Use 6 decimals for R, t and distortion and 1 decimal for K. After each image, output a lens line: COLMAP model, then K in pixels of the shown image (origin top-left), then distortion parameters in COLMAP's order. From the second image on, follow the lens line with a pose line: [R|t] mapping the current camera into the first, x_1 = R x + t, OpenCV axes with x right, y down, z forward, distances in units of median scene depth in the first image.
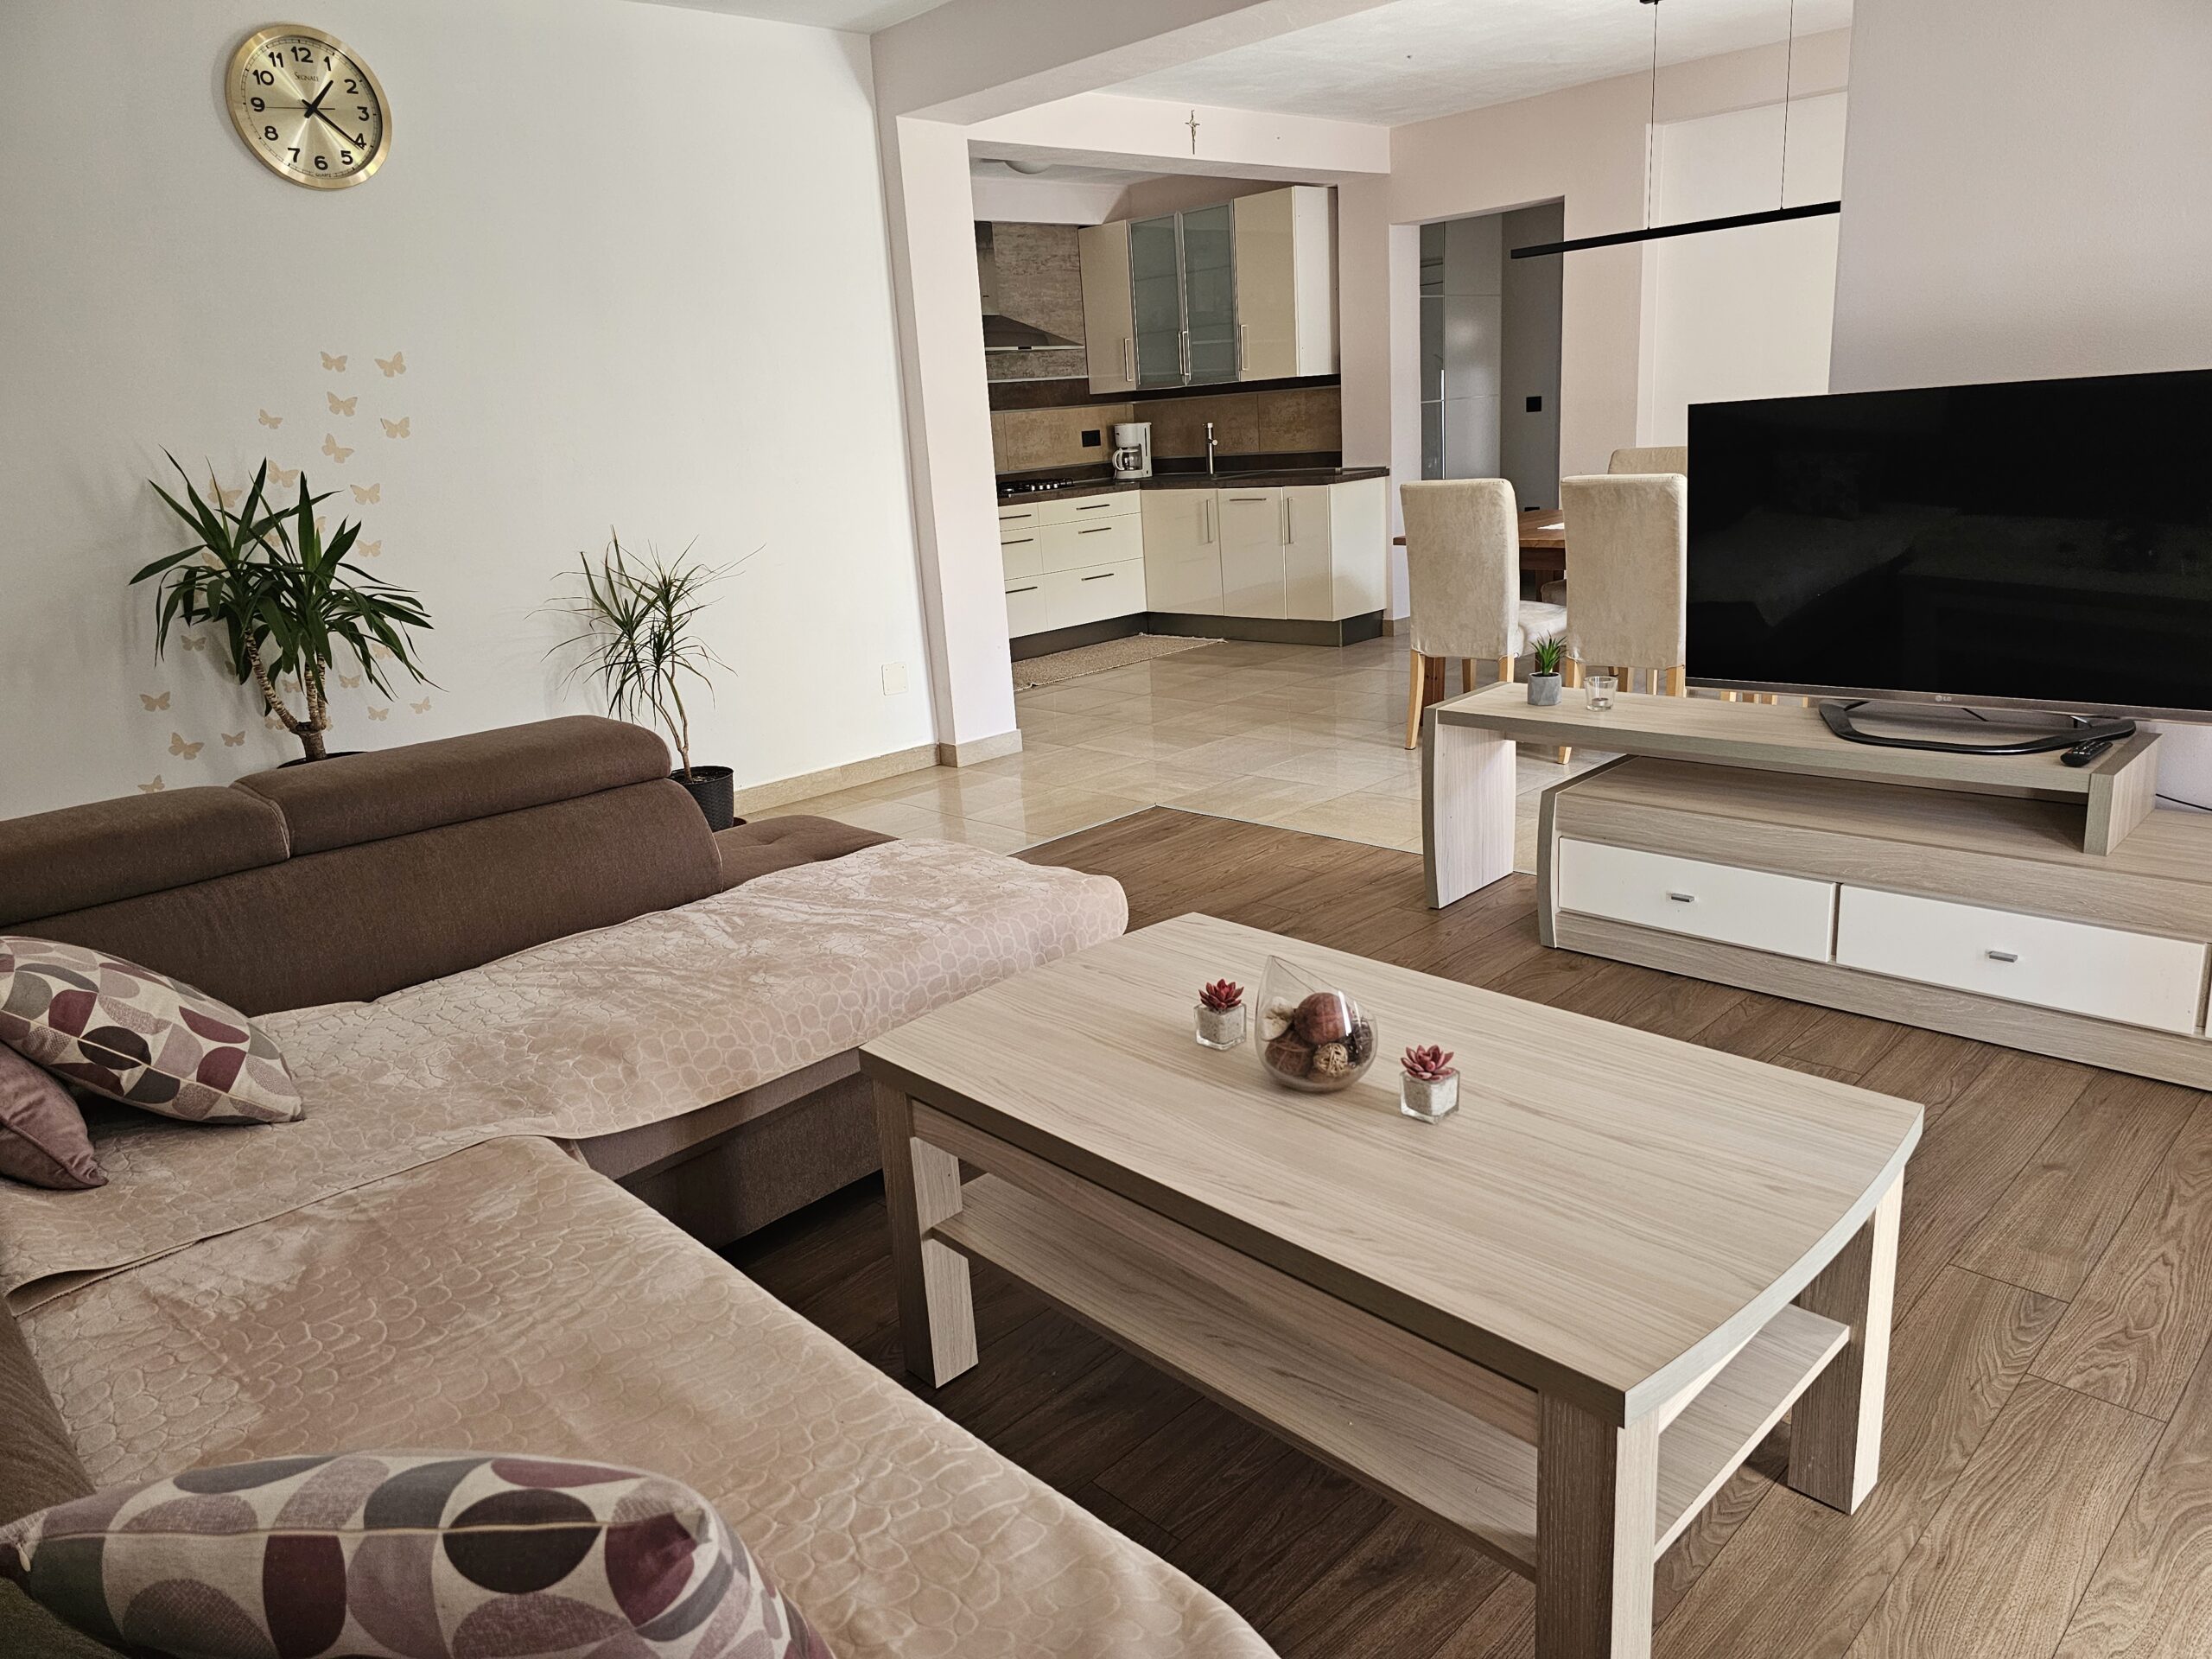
lens RADIAL K [[1489.0, 0, 1096.2], [0, 1489.0, 841.7], [0, 0, 1]] dist [0.050104, -0.038499]
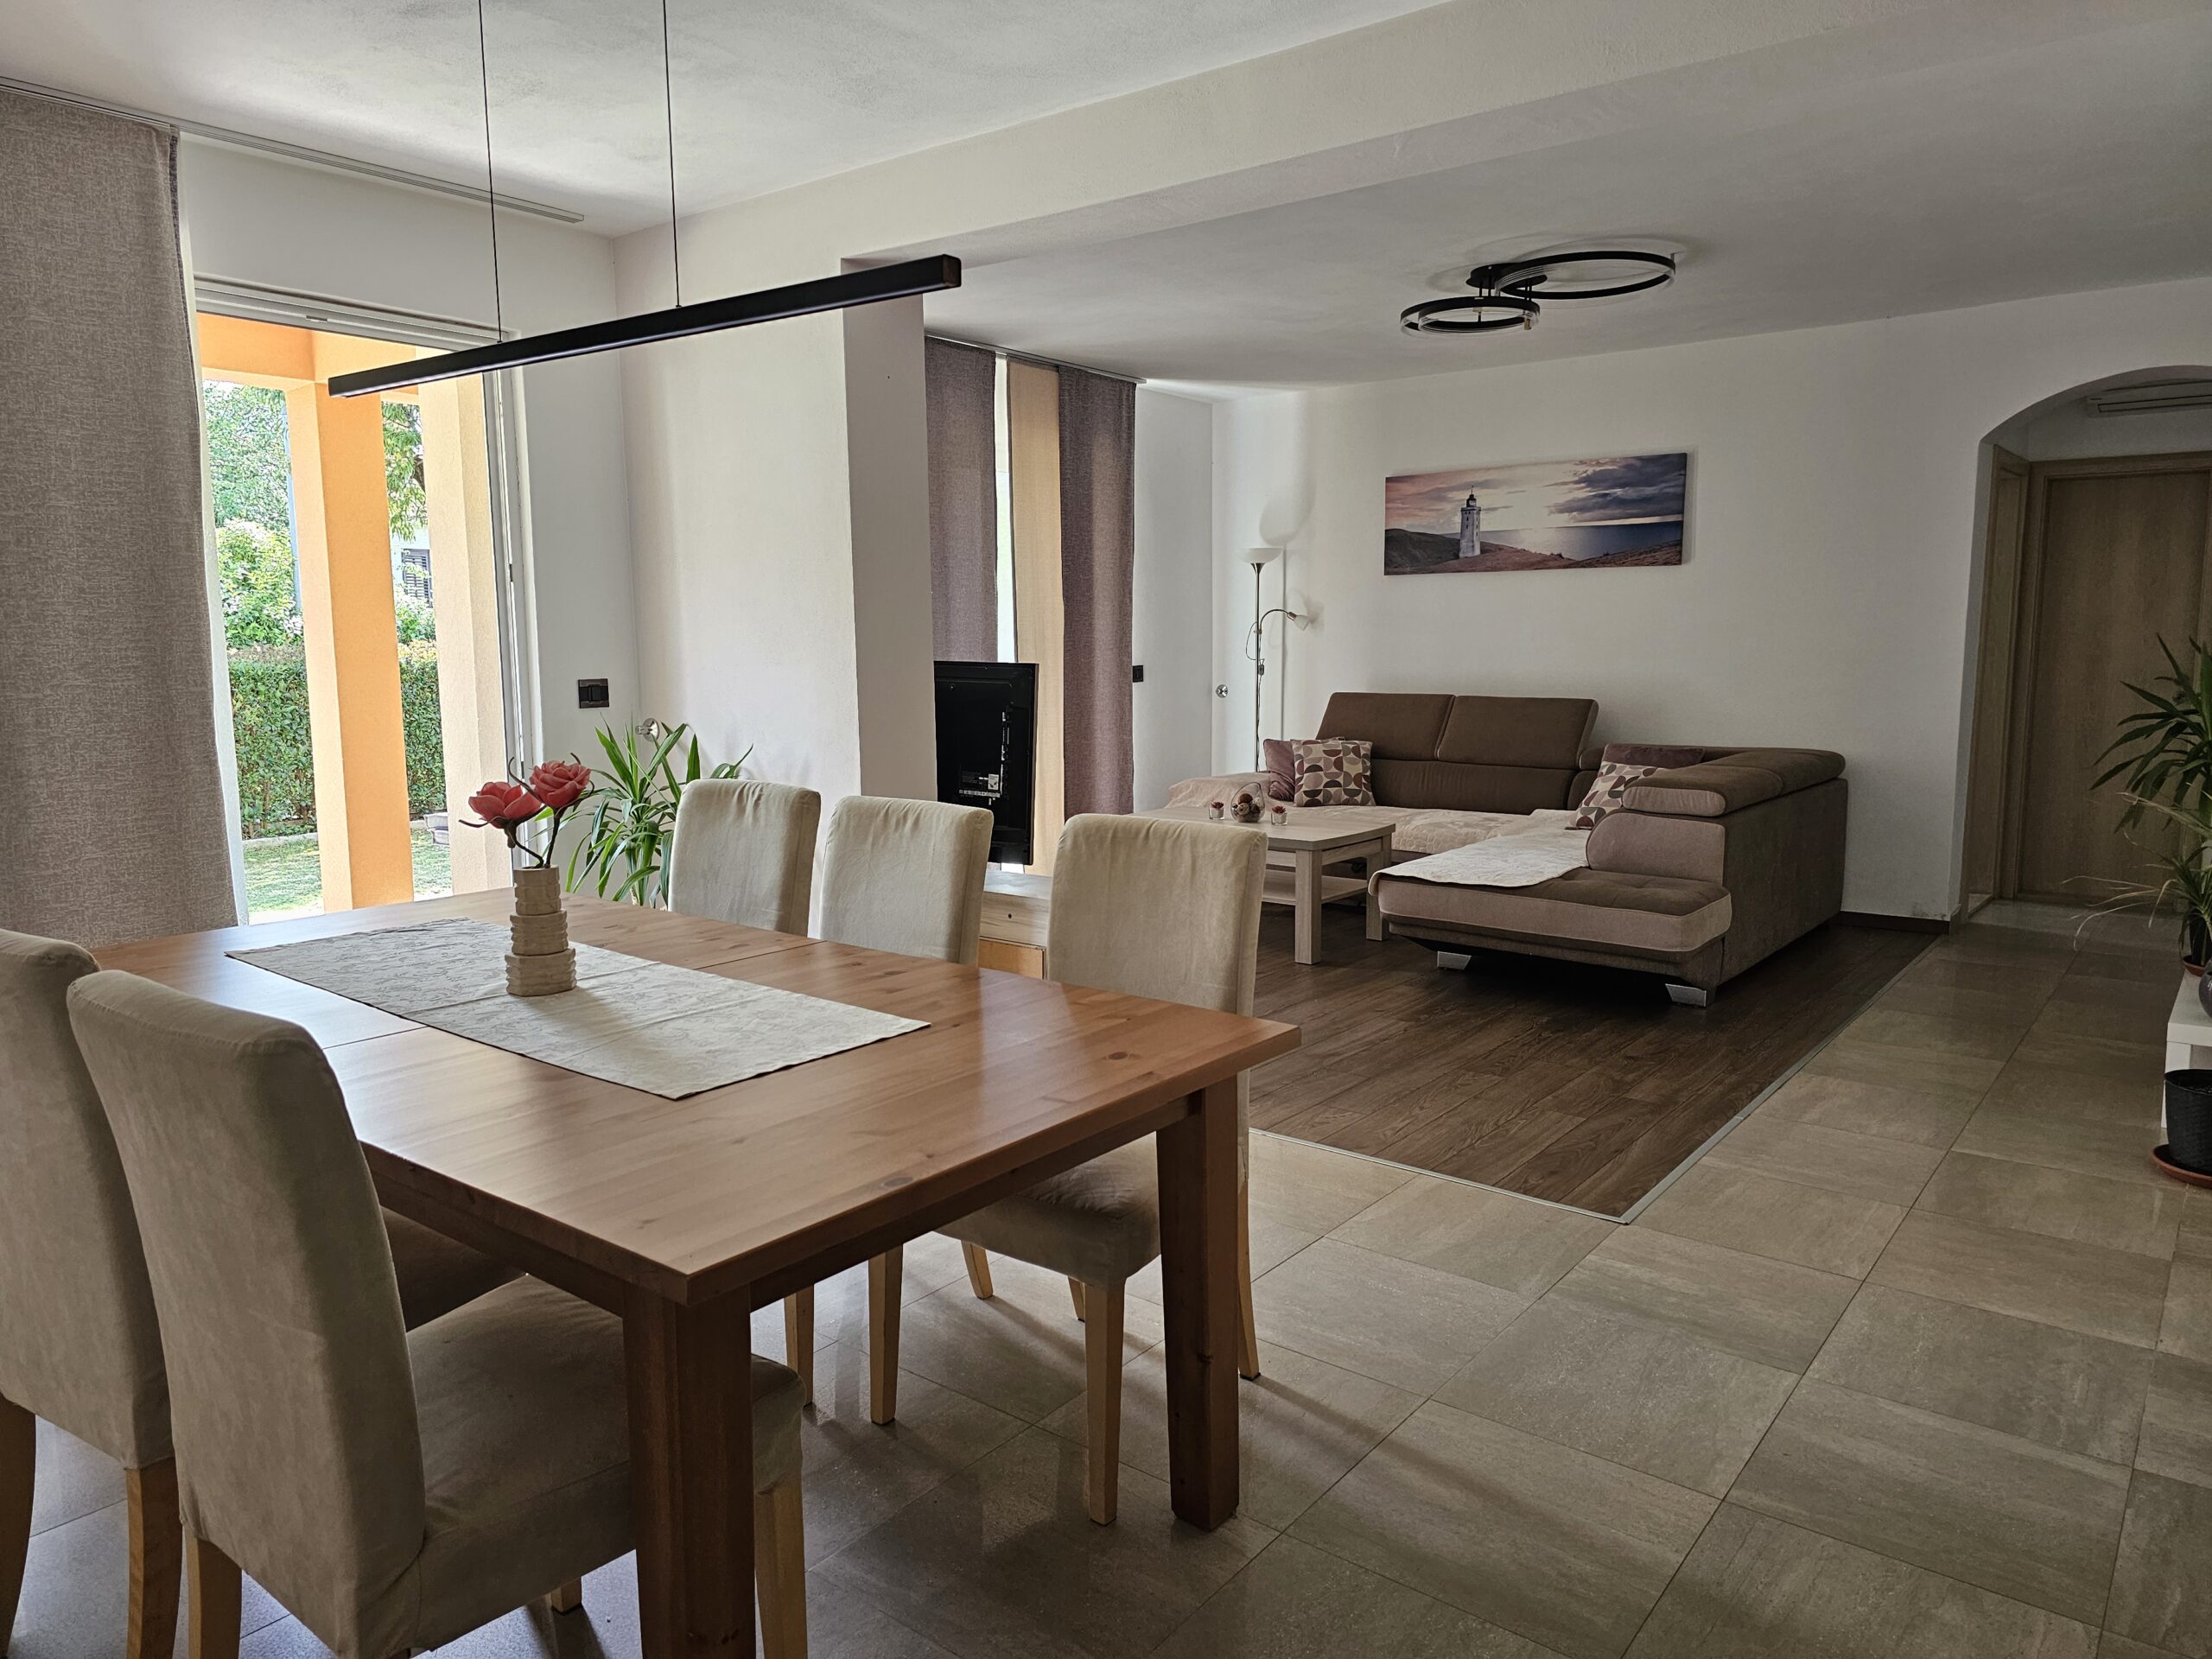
lens RADIAL K [[1489.0, 0, 1099.2], [0, 1489.0, 829.1], [0, 0, 1]] dist [0.050104, -0.038499]
pose [[-0.988557, 0.089996, -0.121063, 0.339651], [0.034067, 0.915000, 0.402013, -0.464734], [0.146952, 0.393289, -0.907595, 1.530867]]
